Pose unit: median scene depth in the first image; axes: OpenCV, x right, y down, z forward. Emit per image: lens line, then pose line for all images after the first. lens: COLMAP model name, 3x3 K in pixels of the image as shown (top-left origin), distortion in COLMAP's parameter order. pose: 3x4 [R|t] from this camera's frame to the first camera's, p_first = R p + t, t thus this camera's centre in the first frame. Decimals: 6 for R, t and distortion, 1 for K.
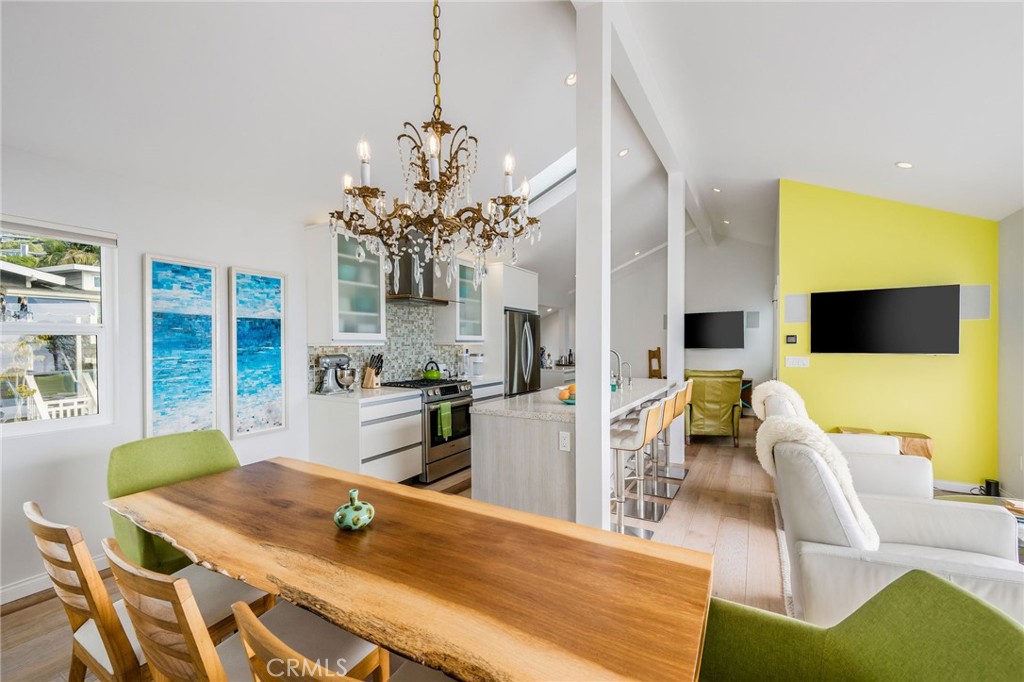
lens RADIAL K [[415.4, 0, 517.5], [0, 415.4, 348.1], [0, 0, 1]] dist [-0.000786, -0.000172]
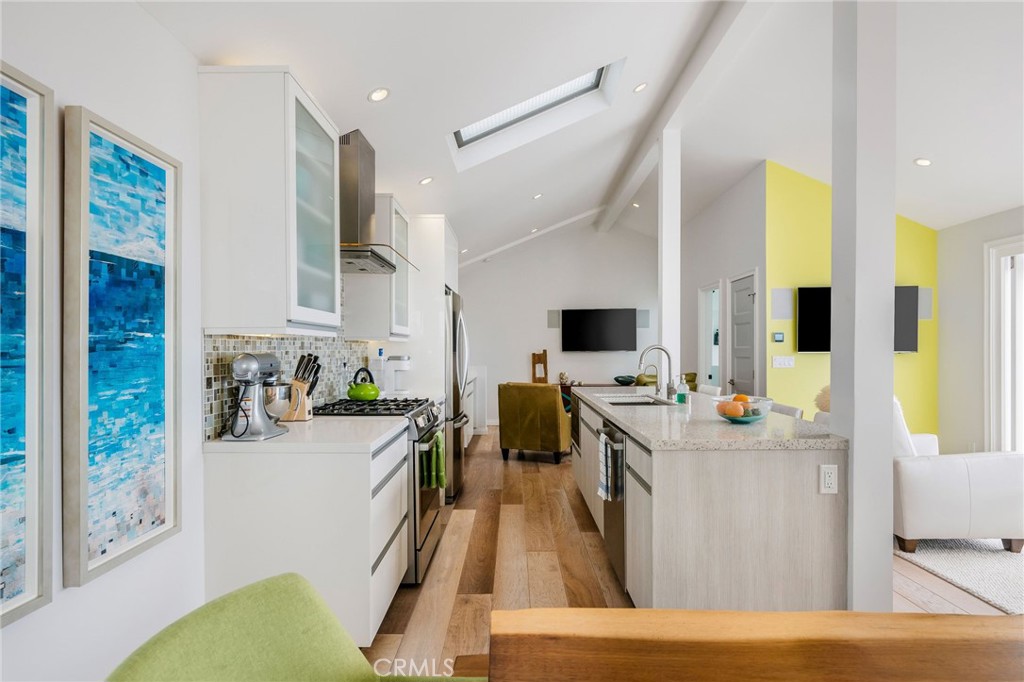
lens RADIAL K [[516.5, 0, 508.9], [0, 516.5, 349.5], [0, 0, 1]] dist [-0.000364, 0.000427]
pose [[0.873482, 0.002143, 0.486851, -0.520976], [0.003271, 0.999942, -0.010270, 0.019435], [-0.486845, 0.010563, 0.873425, 0.383515]]
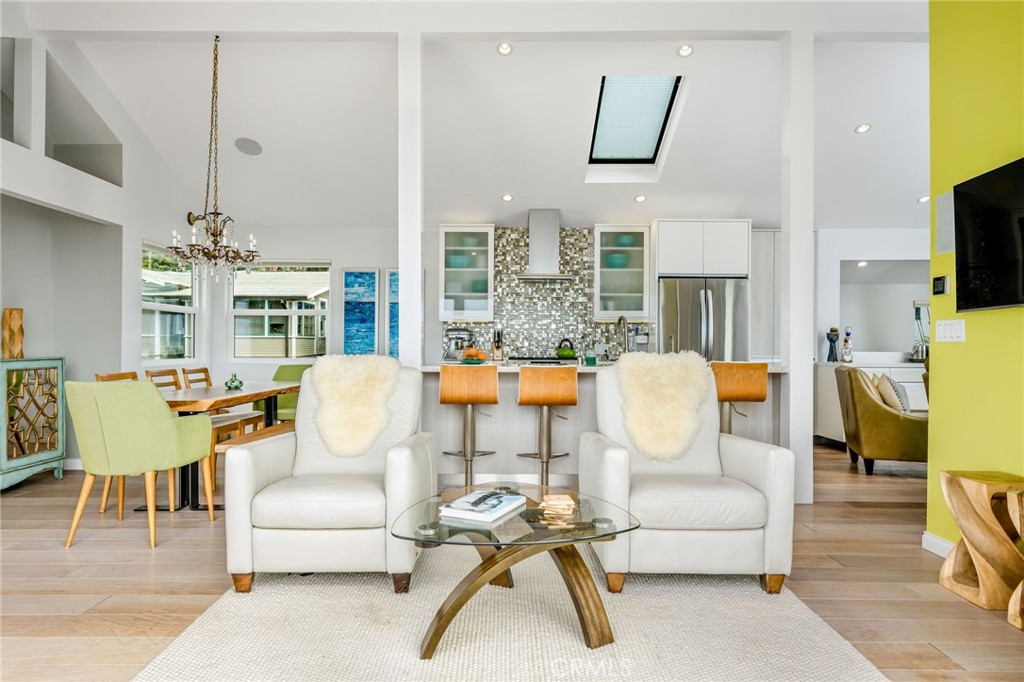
lens RADIAL K [[620.7, 0, 512.0], [0, 620.7, 341.0], [0, 0, 1]] dist [0.000761, 0.000205]
pose [[0.498424, -0.003394, -0.866927, 1.335934], [-0.015462, 0.999798, -0.012804, 0.078267], [0.866796, 0.019787, 0.498271, 0.251704]]
